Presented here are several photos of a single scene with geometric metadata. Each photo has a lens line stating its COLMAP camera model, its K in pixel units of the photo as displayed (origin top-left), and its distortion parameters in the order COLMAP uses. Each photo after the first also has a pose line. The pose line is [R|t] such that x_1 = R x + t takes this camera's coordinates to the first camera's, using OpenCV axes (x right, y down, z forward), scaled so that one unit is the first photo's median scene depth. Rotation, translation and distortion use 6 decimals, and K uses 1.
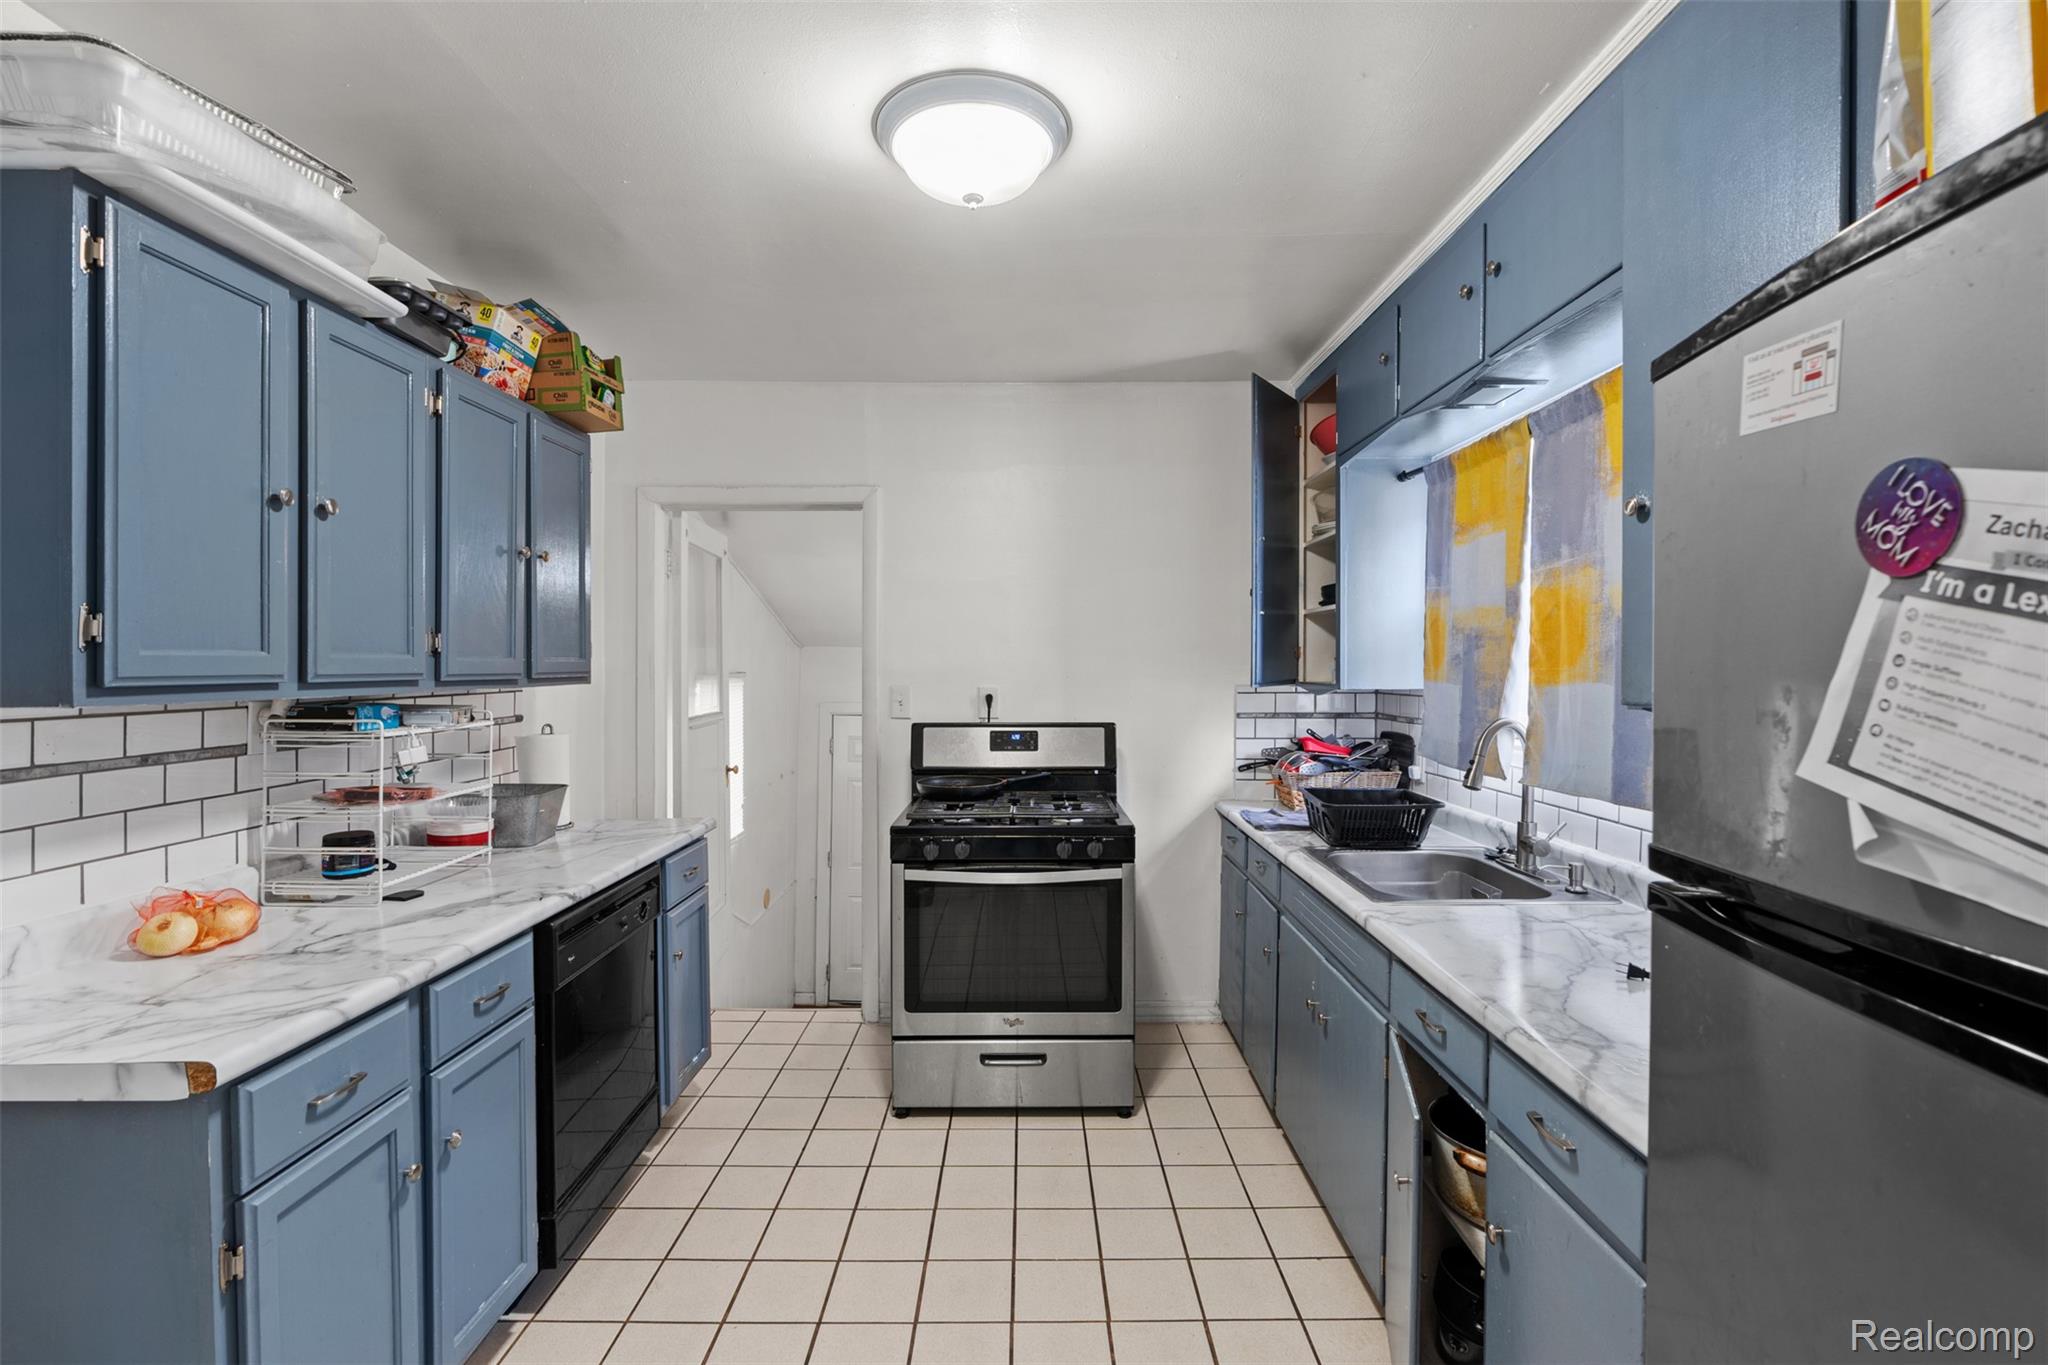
lens RADIAL K [[913.0, 0, 1024.0], [0, 913.0, 682.5], [0, 0, 1]] dist [-0.003840, -0.000013]
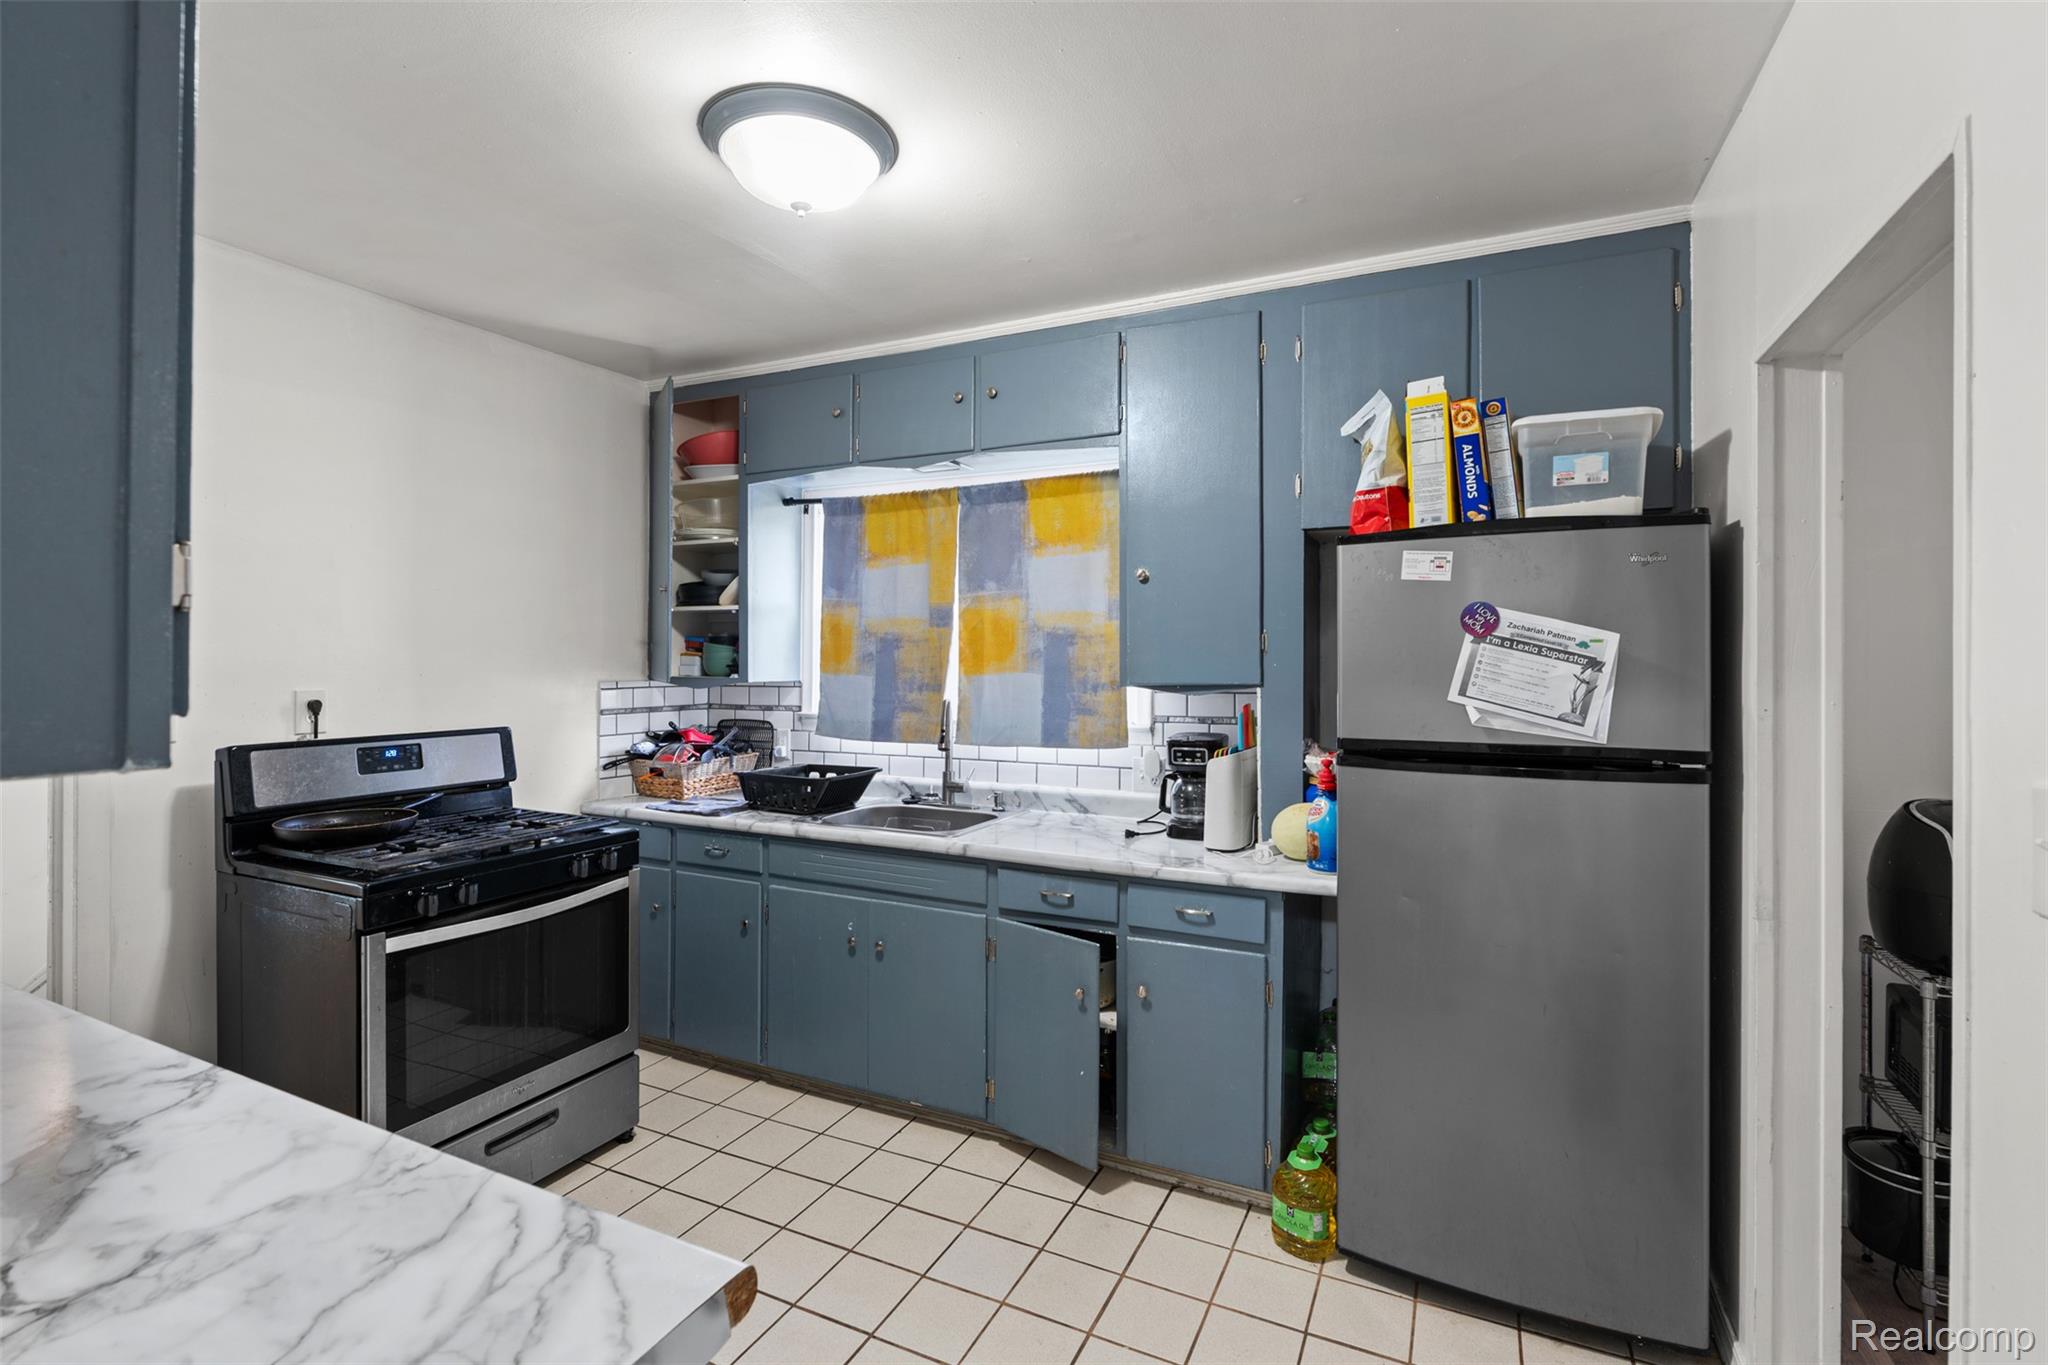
lens RADIAL K [[934.0, 0, 1024.1], [0, 934.0, 666.7], [0, 0, 1]] dist [-0.016040, 0.000217]
pose [[0.431311, -0.005648, 0.902186, -0.711173], [0.014531, 0.999894, -0.000687, -0.007697], [-0.902087, 0.013406, 0.431347, 0.263835]]
